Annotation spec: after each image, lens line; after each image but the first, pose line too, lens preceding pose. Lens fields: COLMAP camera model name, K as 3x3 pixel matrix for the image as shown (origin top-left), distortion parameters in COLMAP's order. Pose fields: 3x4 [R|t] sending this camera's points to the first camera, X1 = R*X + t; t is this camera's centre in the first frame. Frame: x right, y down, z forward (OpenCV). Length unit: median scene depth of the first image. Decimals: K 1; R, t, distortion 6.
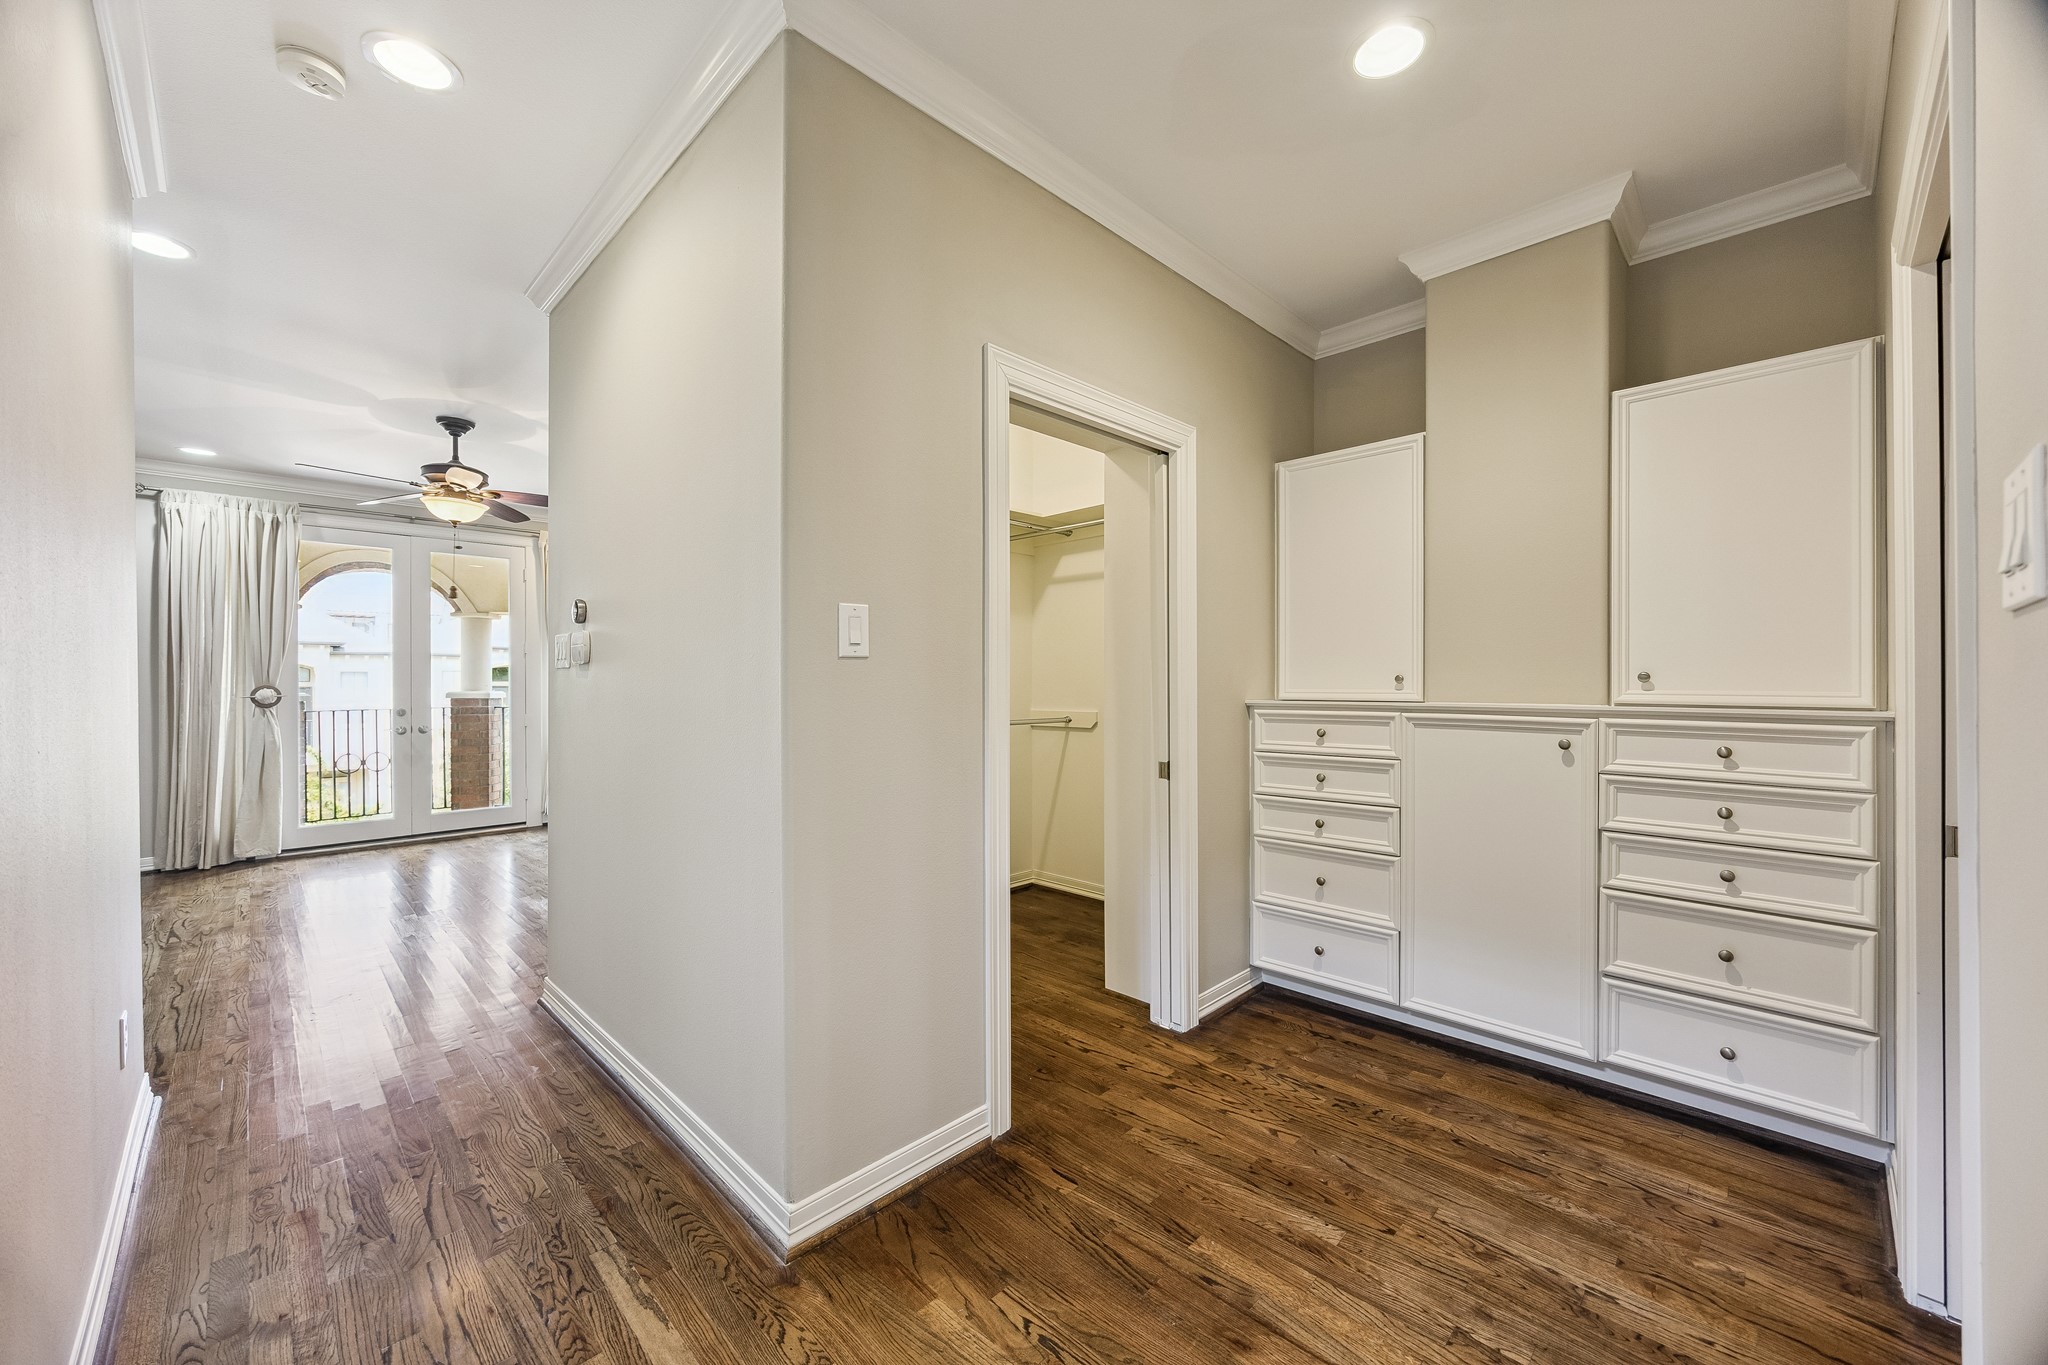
lens RADIAL K [[799.7, 0, 1023.4], [0, 799.7, 681.5], [0, 0, 1]] dist [0.006041, -0.001246]
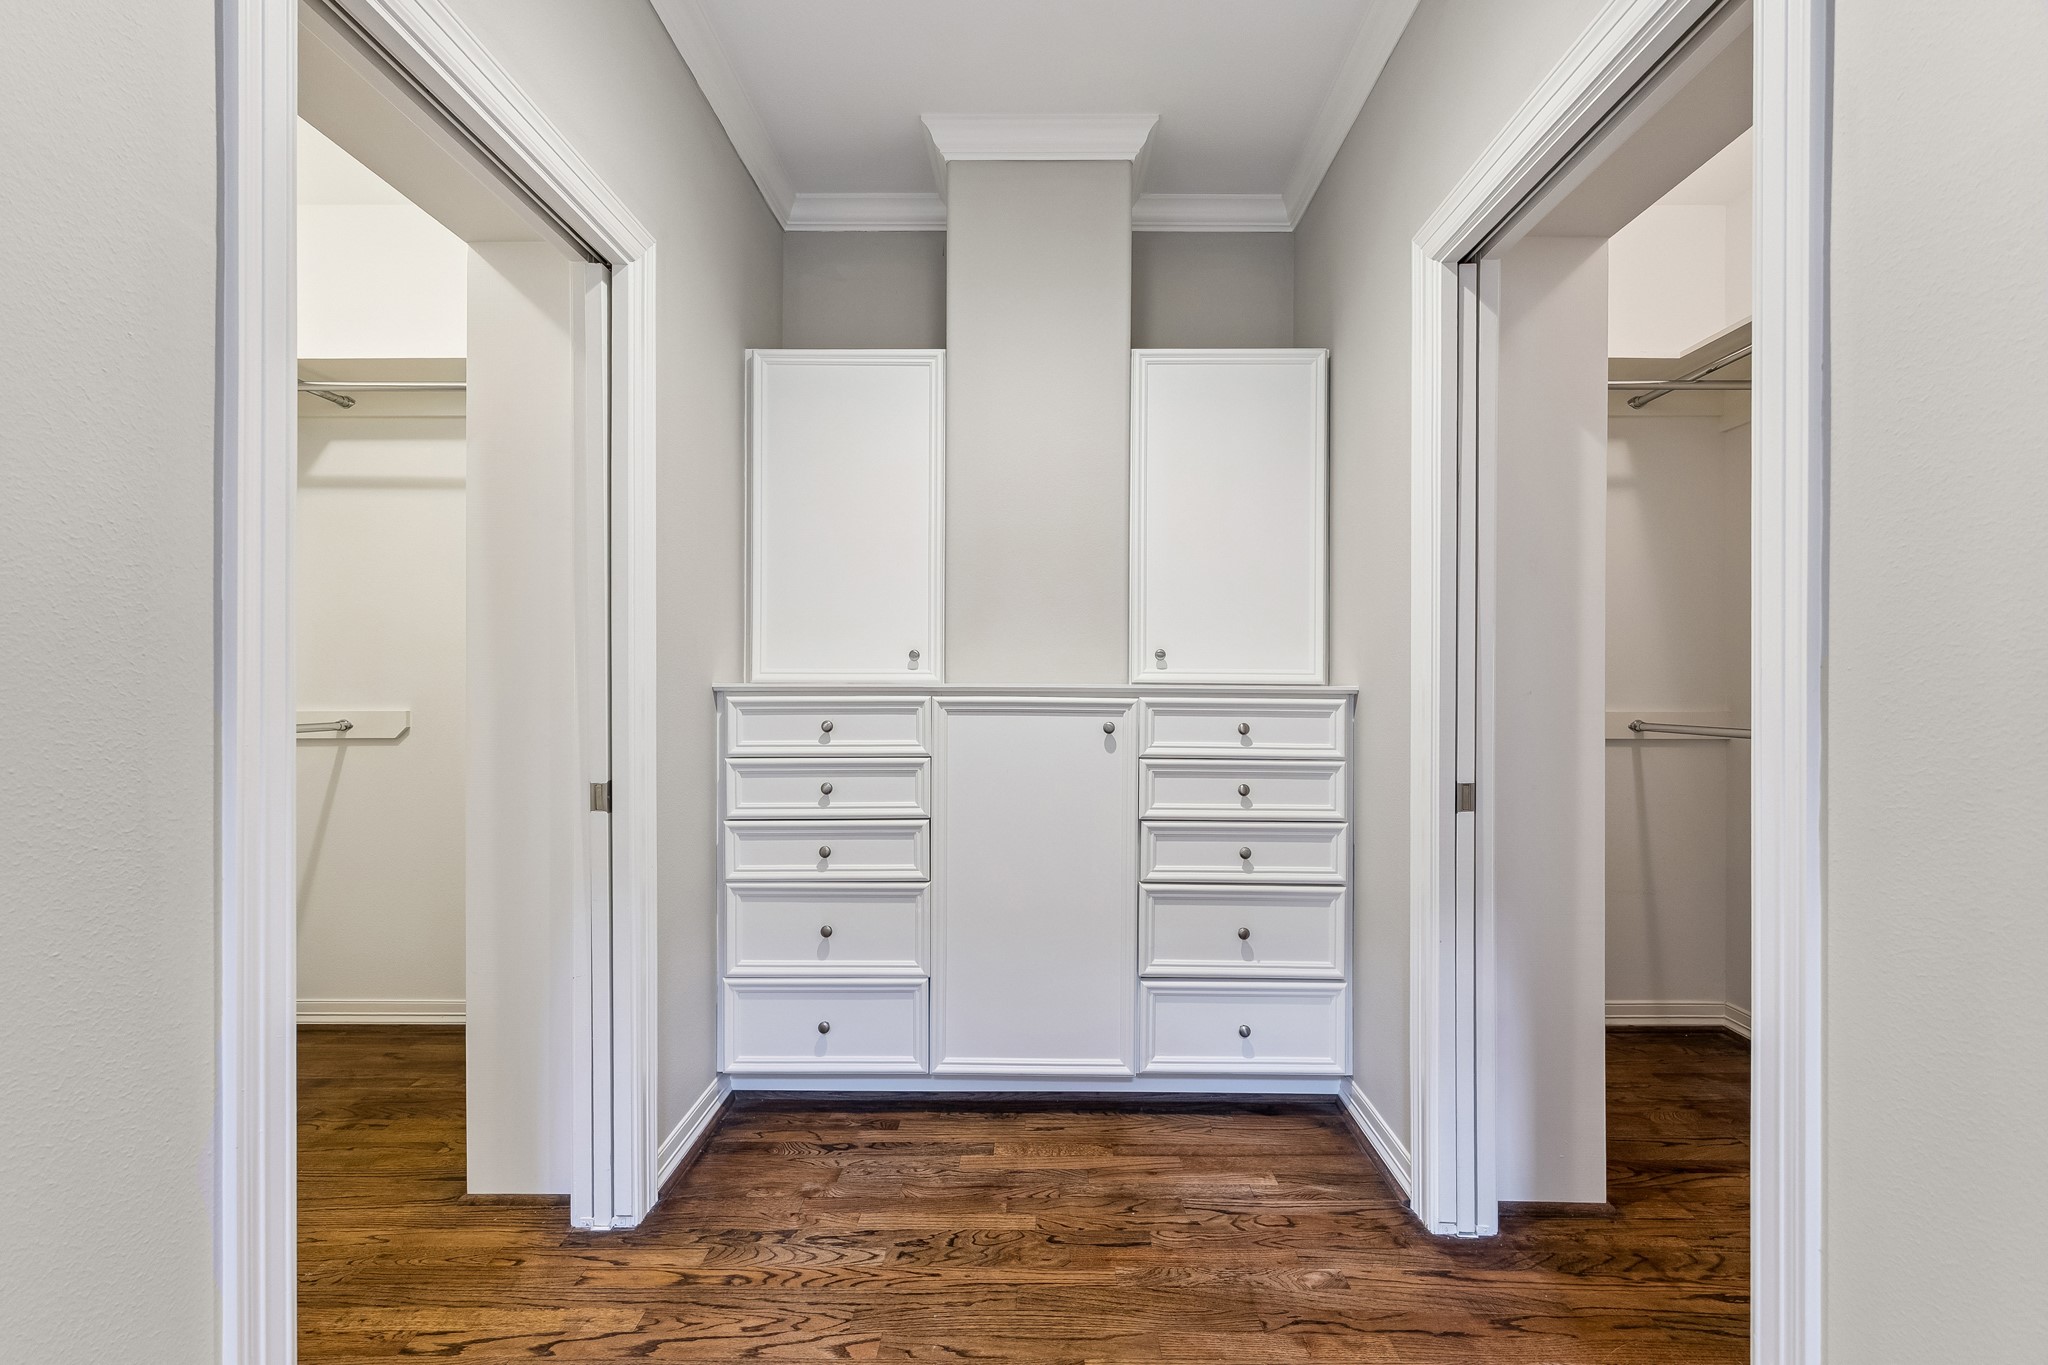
lens RADIAL K [[868.9, 0, 1030.1], [0, 868.9, 686.8], [0, 0, 1]] dist [0.002666, 0.000827]
pose [[0.710383, 0.002410, 0.703811, -0.061140], [-0.003471, 0.999994, 0.000080, 0.031958], [-0.703806, -0.002500, 0.710388, 0.364514]]
